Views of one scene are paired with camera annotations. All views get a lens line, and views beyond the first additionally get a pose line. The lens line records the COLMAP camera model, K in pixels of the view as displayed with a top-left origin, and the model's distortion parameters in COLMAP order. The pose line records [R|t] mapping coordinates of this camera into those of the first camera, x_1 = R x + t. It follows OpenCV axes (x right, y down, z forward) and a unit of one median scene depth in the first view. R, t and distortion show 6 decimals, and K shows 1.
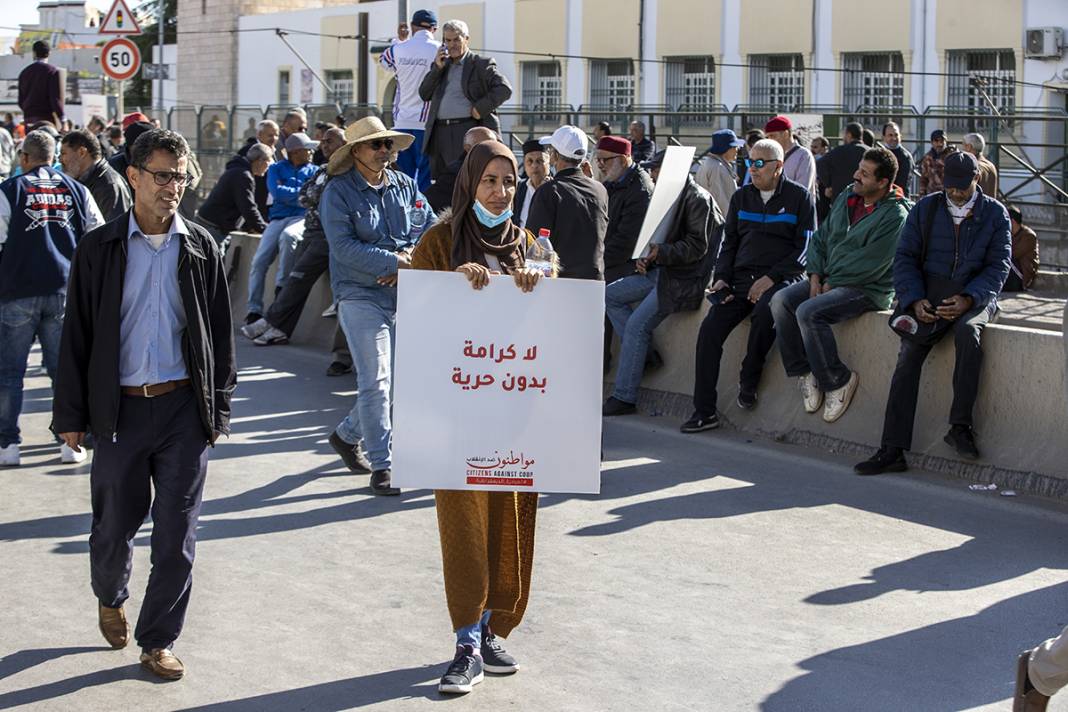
lens RADIAL K [[2193.1, 0, 534.0], [0, 2193.1, 356.0], [0, 0, 1]] dist [-0.037105, -2.100368]
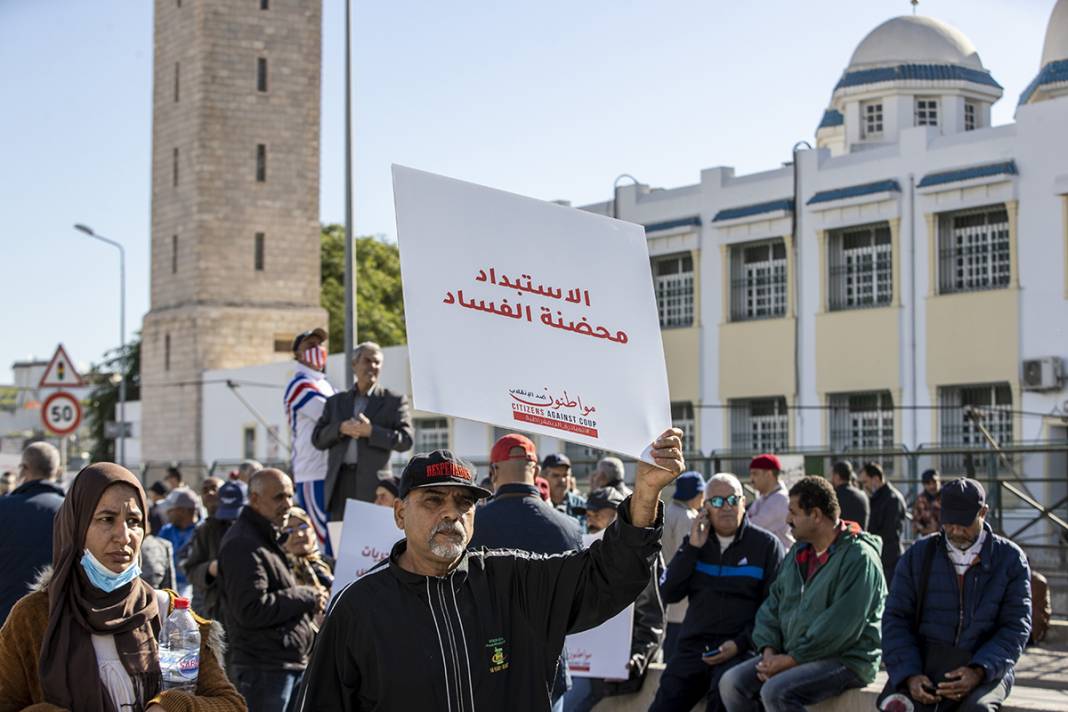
lens RADIAL K [[2140.1, 0, 534.0], [0, 2140.1, 356.0], [0, 0, 1]] dist [-0.293354, 0.079239]
pose [[0.999804, -0.019702, -0.002083, 0.020371], [0.019089, 0.986114, -0.164970, -0.007213], [0.005305, 0.164898, 0.986296, 0.110820]]
